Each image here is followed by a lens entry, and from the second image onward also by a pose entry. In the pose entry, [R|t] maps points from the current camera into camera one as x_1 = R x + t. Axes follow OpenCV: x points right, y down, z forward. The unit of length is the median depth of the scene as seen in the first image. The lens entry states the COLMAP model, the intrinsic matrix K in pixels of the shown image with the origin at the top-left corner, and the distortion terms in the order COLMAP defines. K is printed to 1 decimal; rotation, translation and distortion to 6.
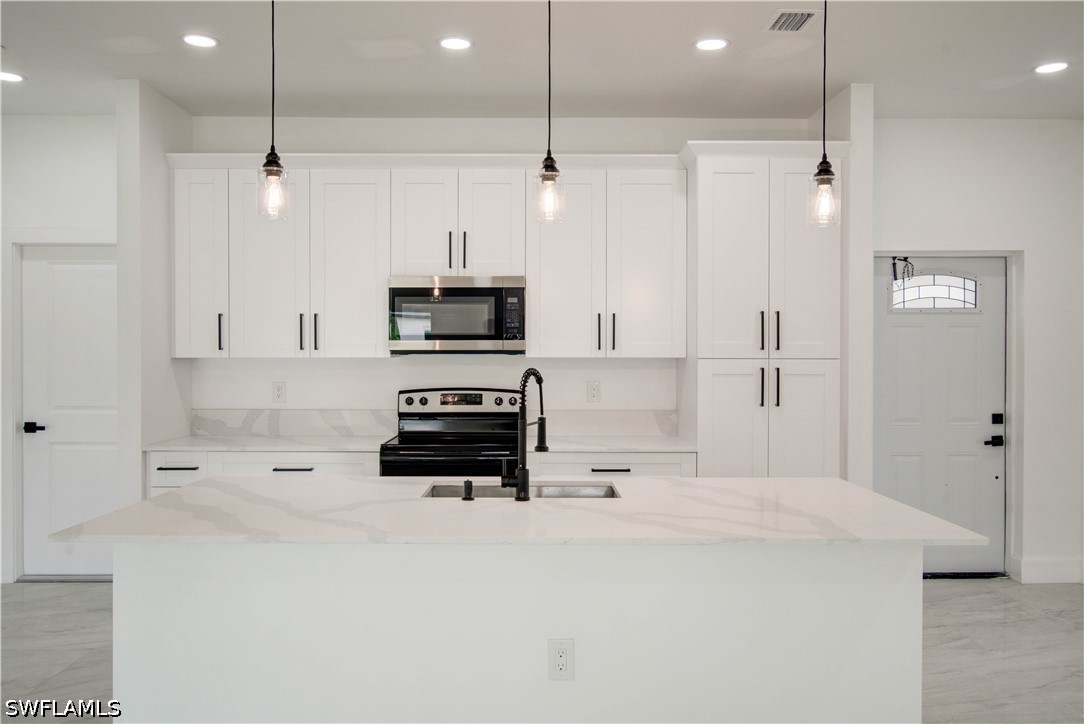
lens RADIAL K [[862.7, 0, 542.0], [0, 862.7, 362.0], [0, 0, 1]] dist [-0.088080, 0.000329]
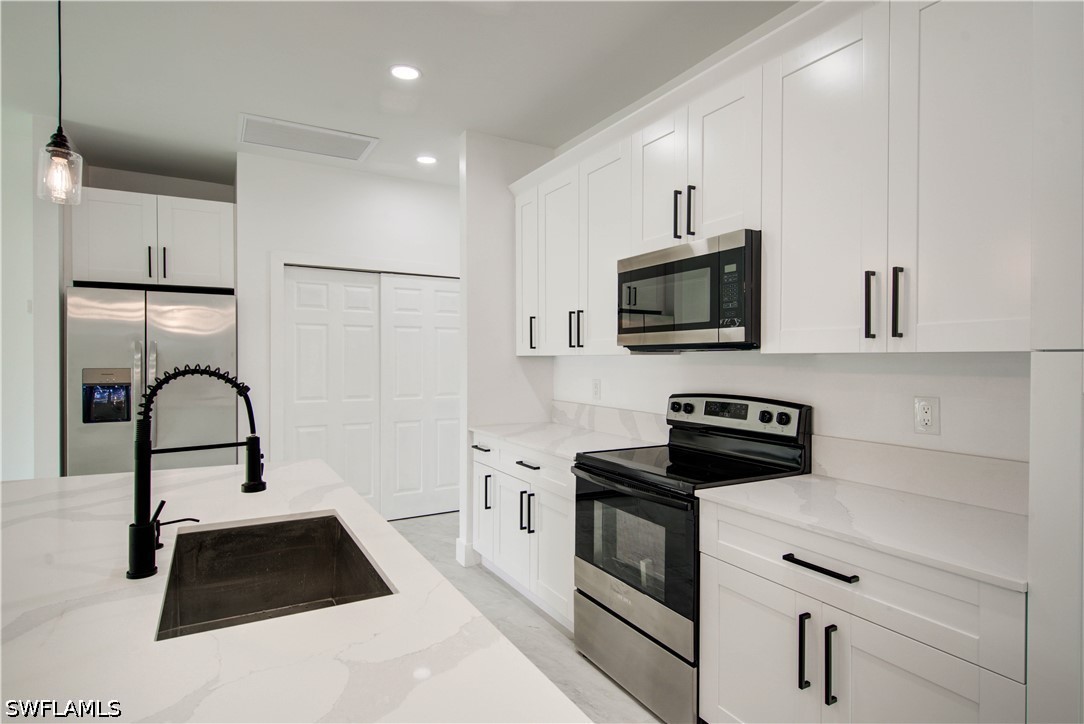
lens RADIAL K [[569.7, 0, 542.0], [0, 569.7, 362.0], [0, 0, 1]] dist [0.016268, -0.000120]
pose [[0.464235, 0.005481, -0.885695, 0.292178], [-0.015315, 0.999881, -0.001839, 0.004785], [0.885580, 0.014418, 0.464264, 0.656702]]
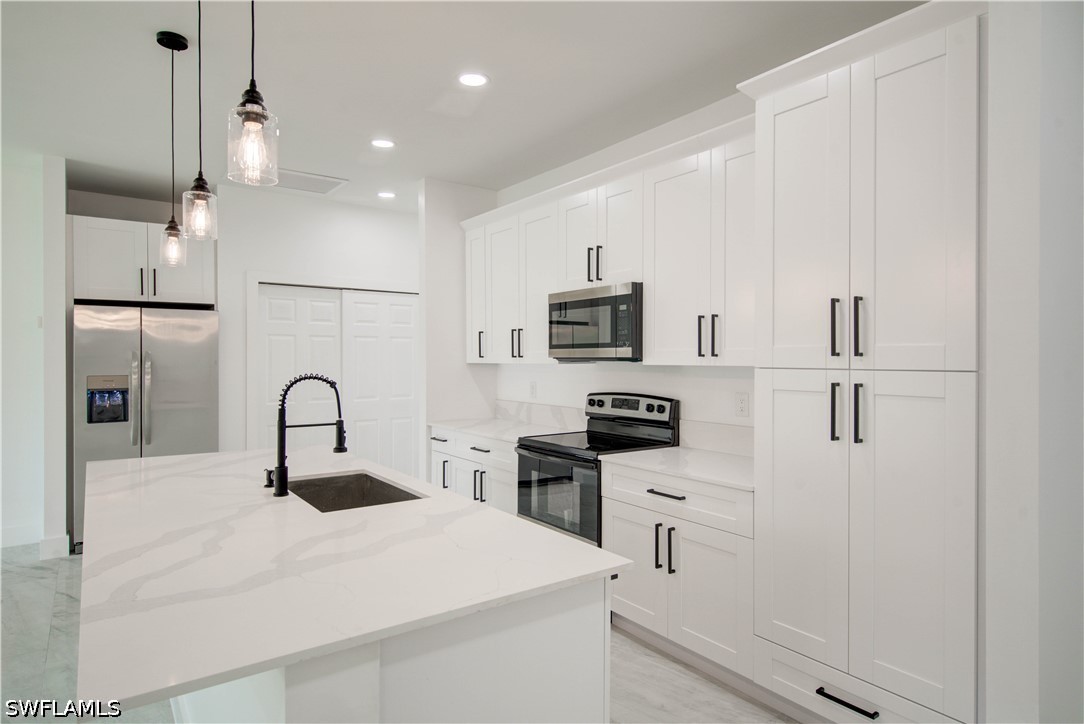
lens RADIAL K [[613.1, 0, 542.0], [0, 613.1, 362.0], [0, 0, 1]] dist [0.002446, 0.000210]
pose [[0.561030, 0.003964, -0.827786, 0.499966], [-0.011392, 0.999931, -0.002933, -0.005139], [0.827717, 0.011075, 0.561037, 0.517989]]
